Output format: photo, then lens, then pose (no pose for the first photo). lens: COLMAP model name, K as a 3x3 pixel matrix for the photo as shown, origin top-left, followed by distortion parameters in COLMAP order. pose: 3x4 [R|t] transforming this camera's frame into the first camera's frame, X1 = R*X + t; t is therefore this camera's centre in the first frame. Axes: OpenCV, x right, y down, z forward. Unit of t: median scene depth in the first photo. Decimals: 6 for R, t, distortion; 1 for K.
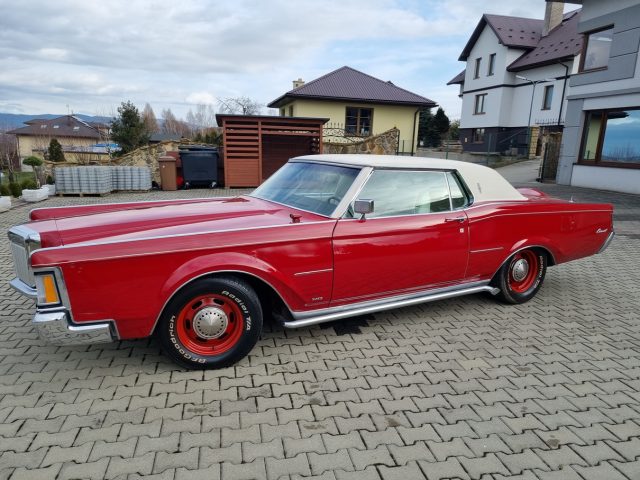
lens RADIAL K [[487.4, 0, 320.0], [0, 487.4, 240.0], [0, 0, 1]] dist [0.055664, -0.032273]
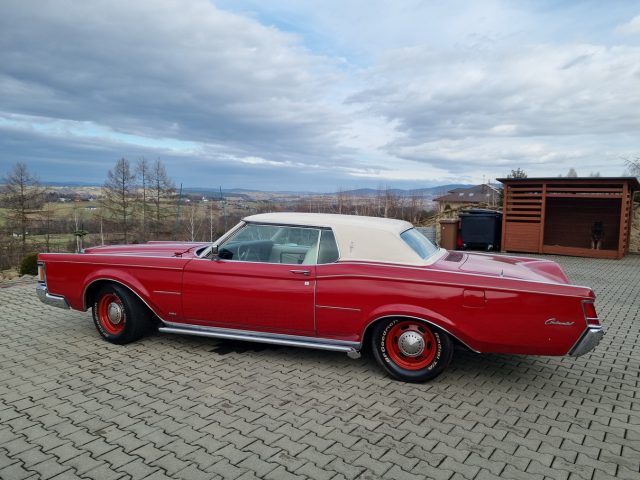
lens RADIAL K [[485.3, 0, 320.0], [0, 485.3, 240.0], [0, 0, 1]] dist [0.055833, -0.037450]
pose [[0.670478, 0.055767, -0.739830, 0.286843], [-0.151172, 0.986521, -0.062638, -0.013464], [0.726365, 0.153839, 0.669871, 0.079861]]
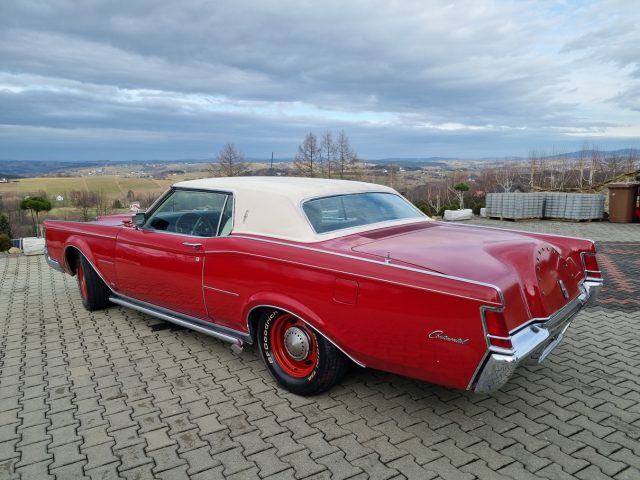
lens RADIAL K [[483.9, 0, 316.2], [0, 483.9, 238.5], [0, 0, 1]] dist [0.053761, -0.029885]
pose [[0.316925, 0.112869, -0.941711, 0.316149], [-0.166947, 0.984030, 0.061757, -0.039396], [0.933642, 0.137643, 0.330707, 0.239604]]
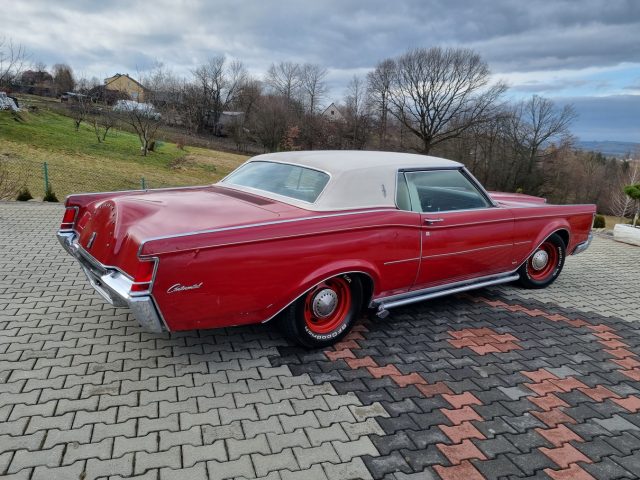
lens RADIAL K [[486.4, 0, 314.0], [0, 486.4, 240.8], [0, 0, 1]] dist [0.052758, -0.031013]
pose [[-0.991387, -0.049790, -0.121135, 0.101958], [-0.093371, 0.917285, 0.387131, -0.115513], [0.091840, 0.395107, -0.914033, 0.596796]]
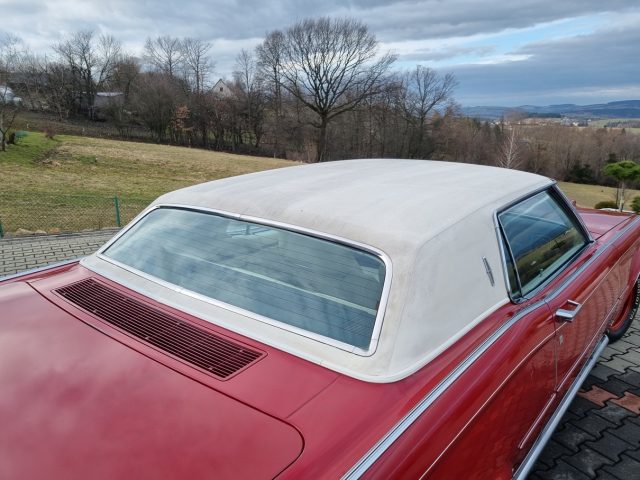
lens RADIAL K [[485.3, 0, 320.0], [0, 485.3, 240.0], [0, 0, 1]] dist [0.055833, -0.037450]
pose [[-0.943554, 0.059205, -0.325885, 0.110122], [-0.084654, 0.908111, 0.410082, -0.096004], [0.320219, 0.414522, -0.851840, 0.447429]]
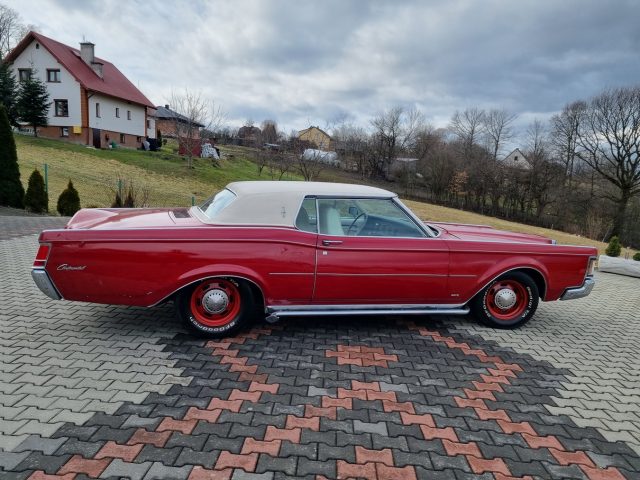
lens RADIAL K [[486.4, 0, 314.0], [0, 486.4, 240.8], [0, 0, 1]] dist [0.052758, -0.031013]
pose [[-0.962461, -0.118476, 0.244198, -0.047848], [-0.033843, 0.945065, 0.325127, -0.124317], [-0.269302, 0.304657, -0.913597, 0.625855]]
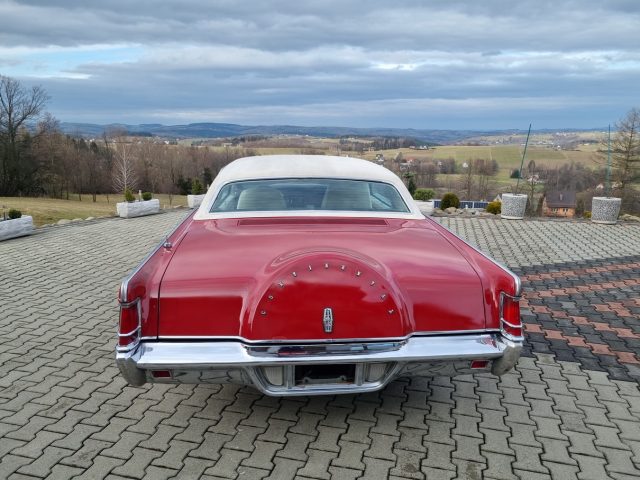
lens RADIAL K [[481.3, 0, 320.0], [0, 481.3, 240.0], [0, 0, 1]] dist [0.072183, -0.049679]
pose [[-0.440792, 0.162031, -0.882864, 0.297881], [-0.191088, 0.944087, 0.268673, -0.086263], [0.877033, 0.287134, -0.385184, 0.440481]]
